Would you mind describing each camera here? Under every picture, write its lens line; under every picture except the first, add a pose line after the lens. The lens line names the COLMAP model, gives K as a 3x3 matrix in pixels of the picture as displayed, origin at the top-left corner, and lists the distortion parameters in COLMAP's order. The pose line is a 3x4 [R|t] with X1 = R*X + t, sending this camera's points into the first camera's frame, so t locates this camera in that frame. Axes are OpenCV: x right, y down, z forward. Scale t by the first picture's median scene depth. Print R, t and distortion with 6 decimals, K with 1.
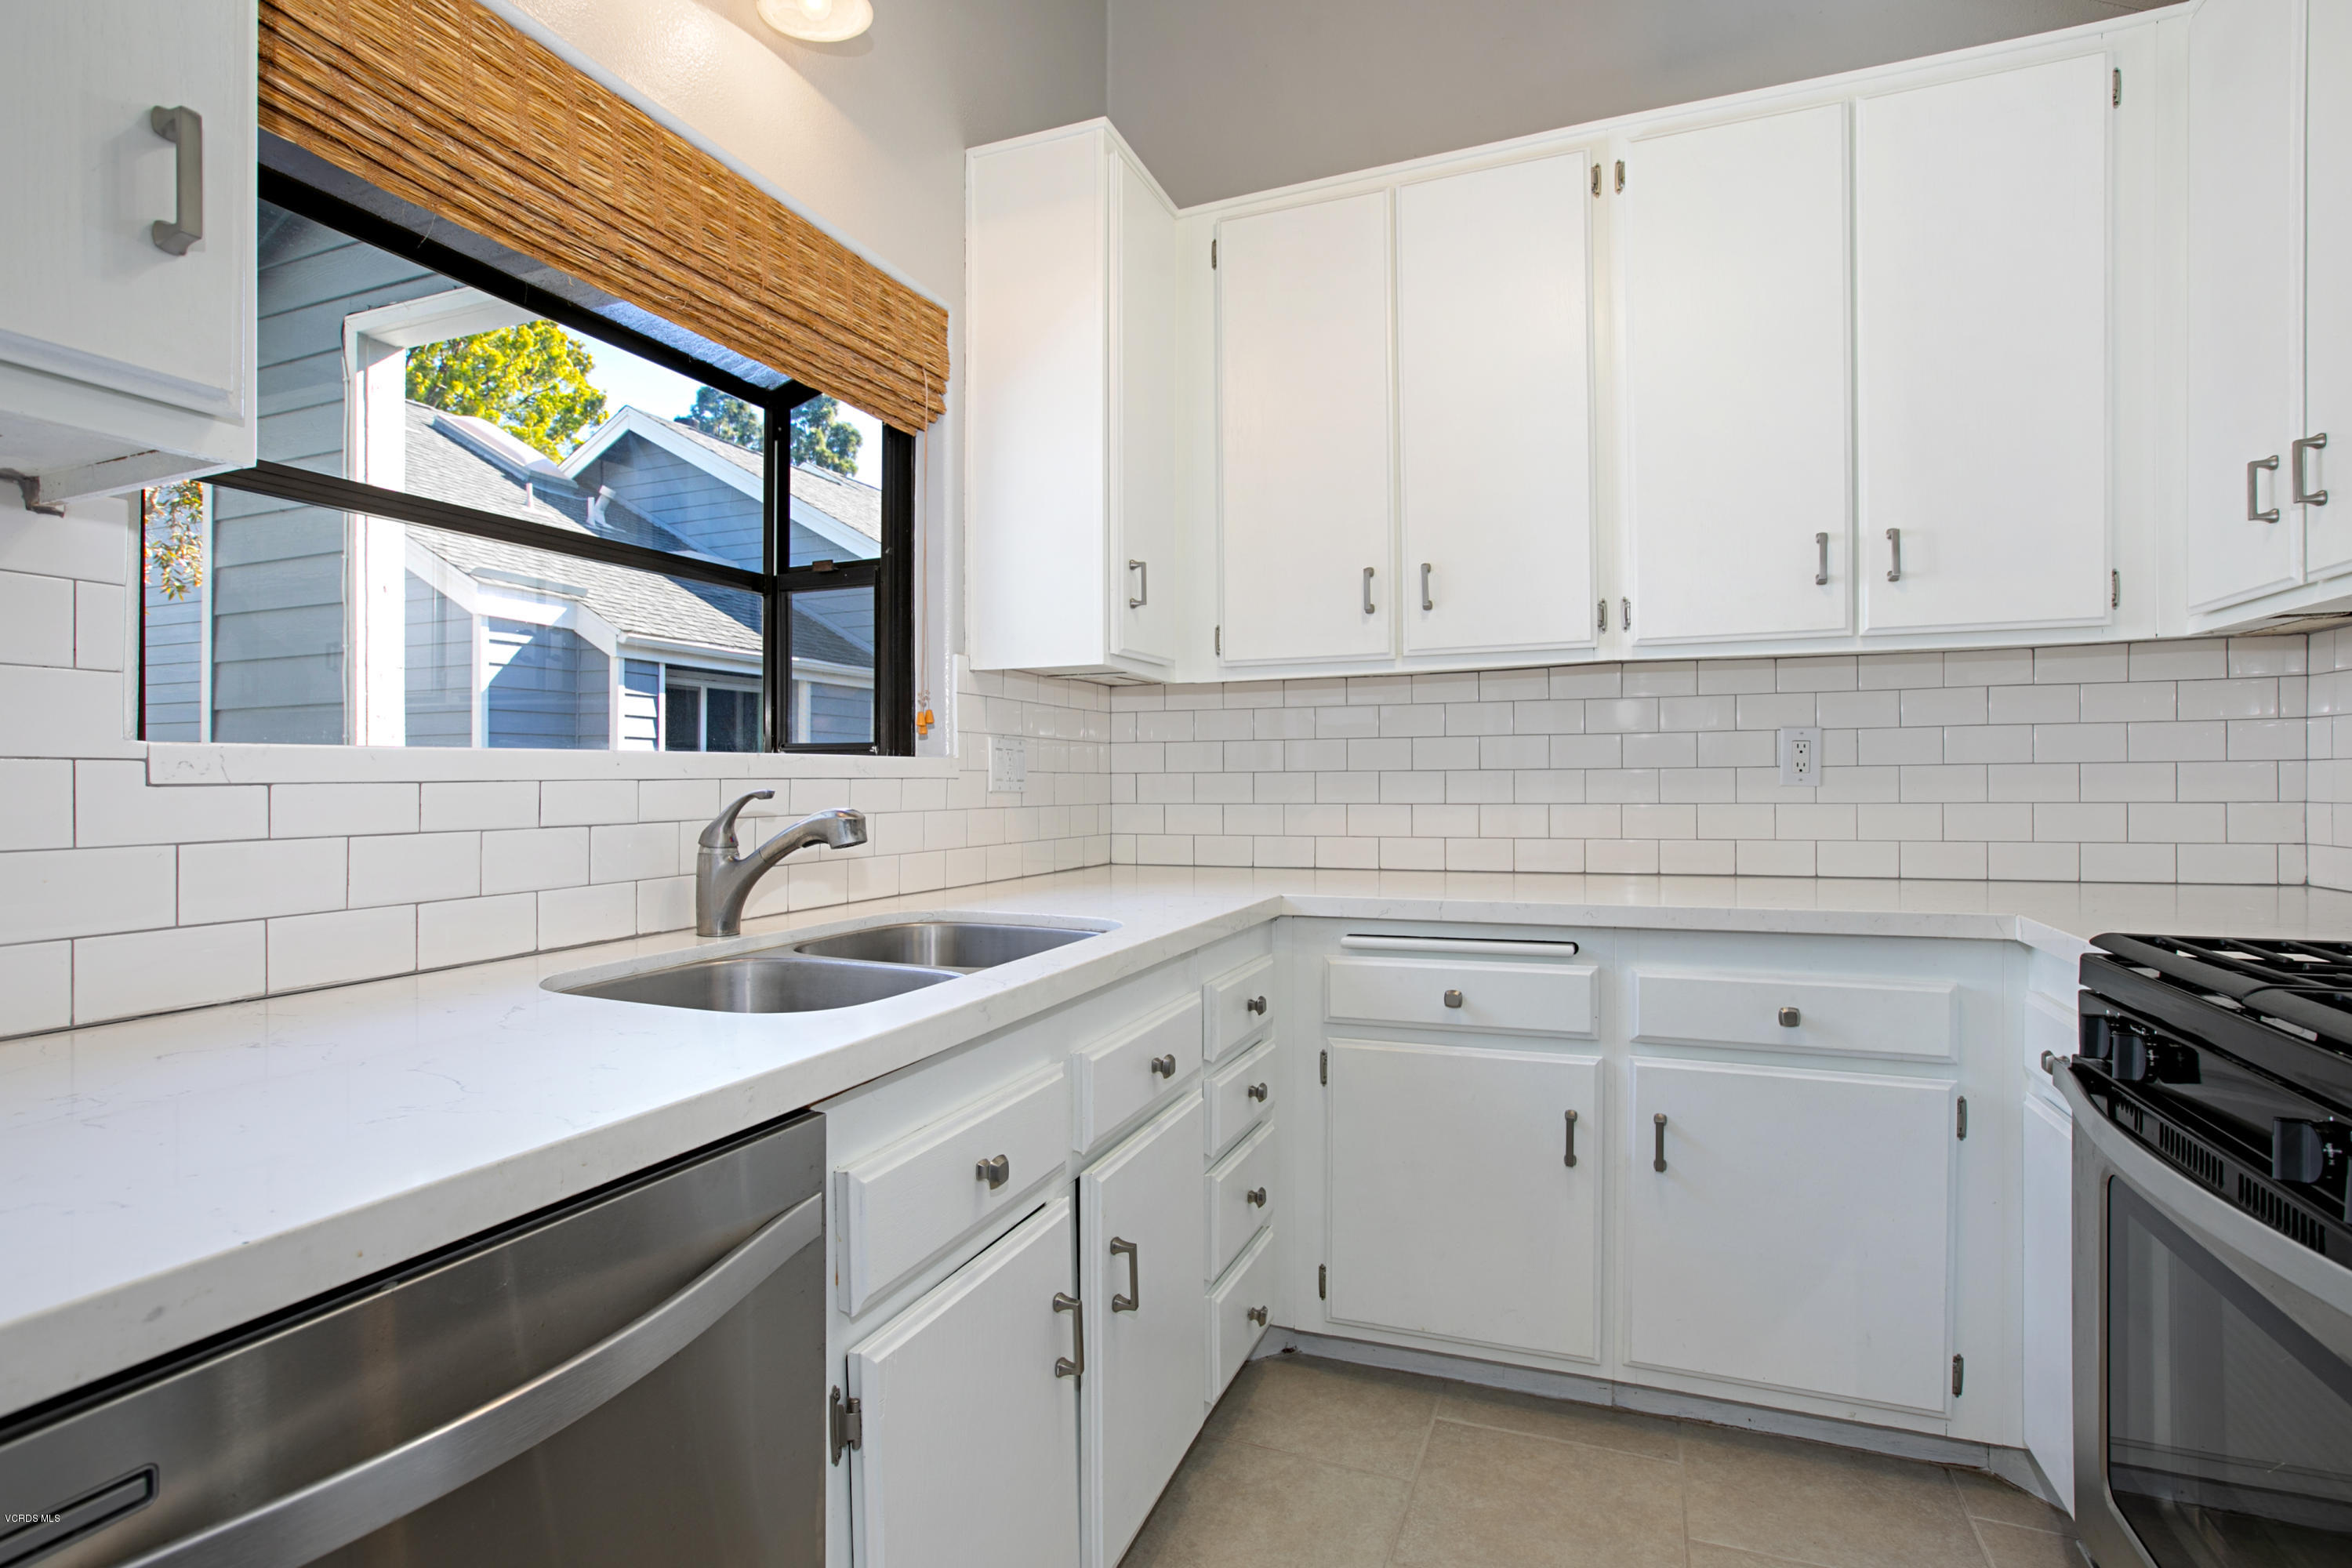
lens RADIAL K [[1149.2, 0, 1184.8], [0, 1149.2, 788.2], [0, 0, 1]] dist [-0.039371, 0.014631]
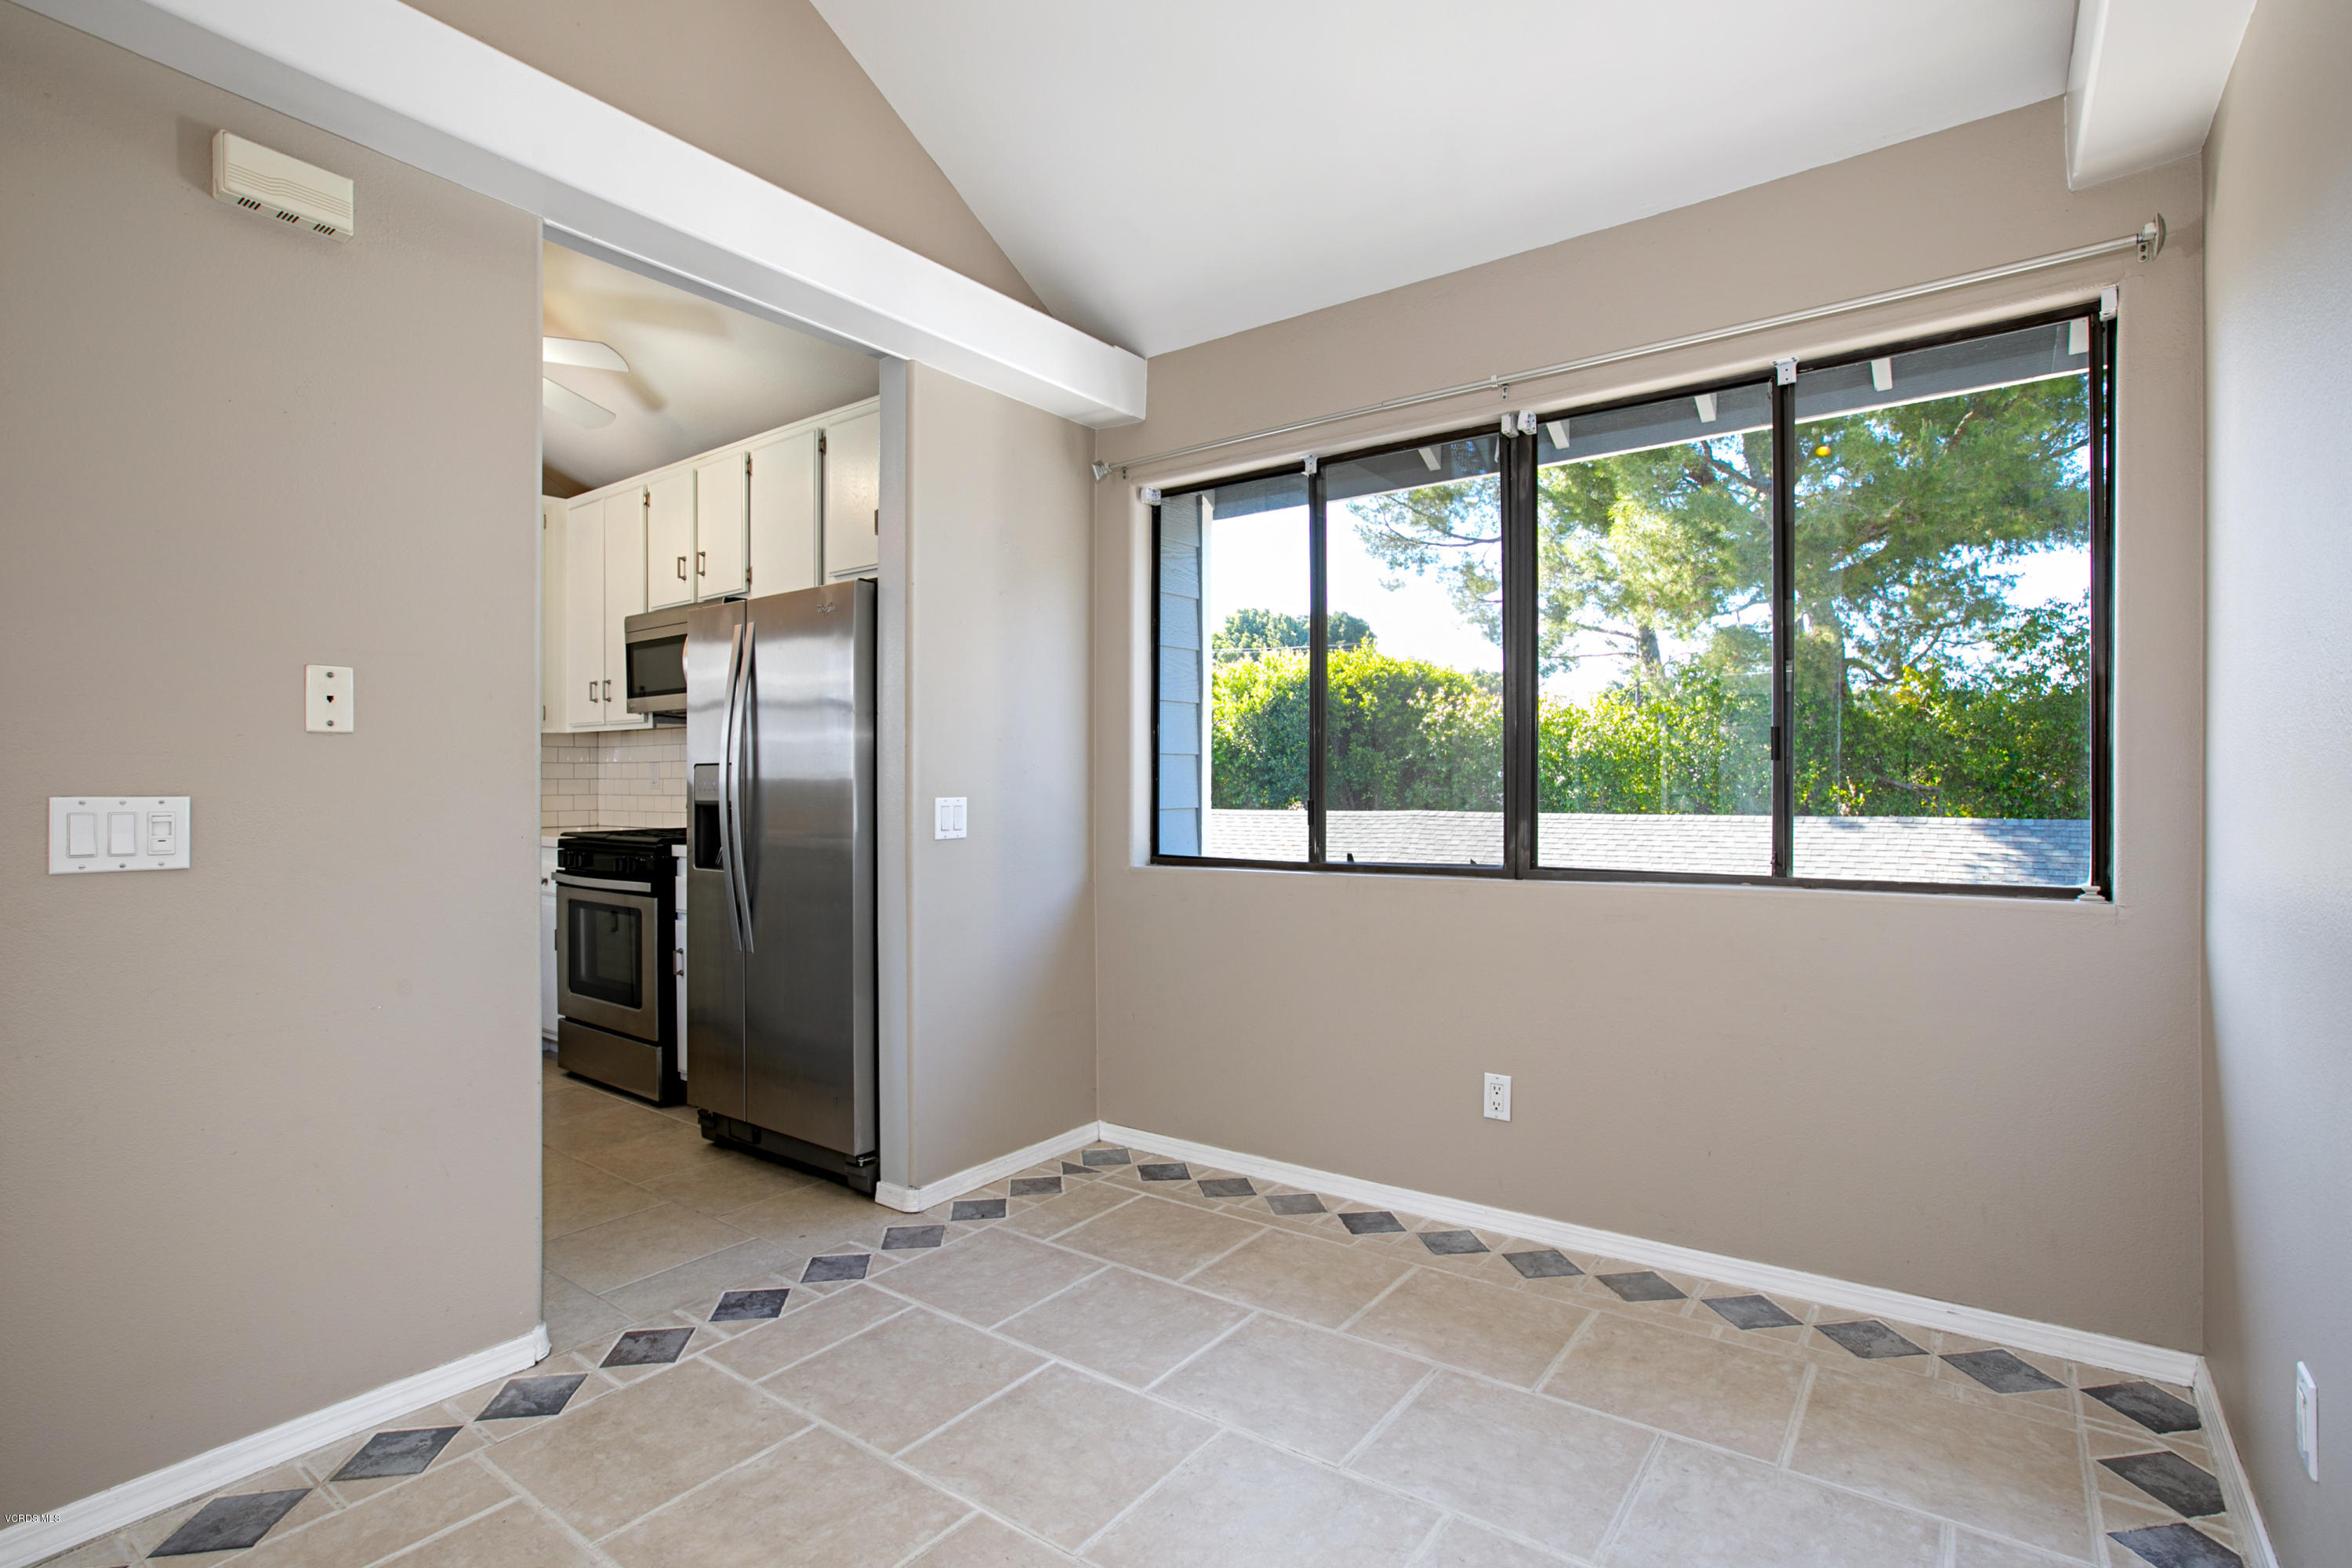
lens RADIAL K [[1115.4, 0, 1178.3], [0, 1115.4, 790.5], [0, 0, 1]] dist [-0.038511, 0.013912]
pose [[0.262562, -0.004203, 0.964906, -1.224538], [0.009757, 0.999951, 0.001701, 0.011969], [-0.964866, 0.008968, 0.262590, -1.063458]]
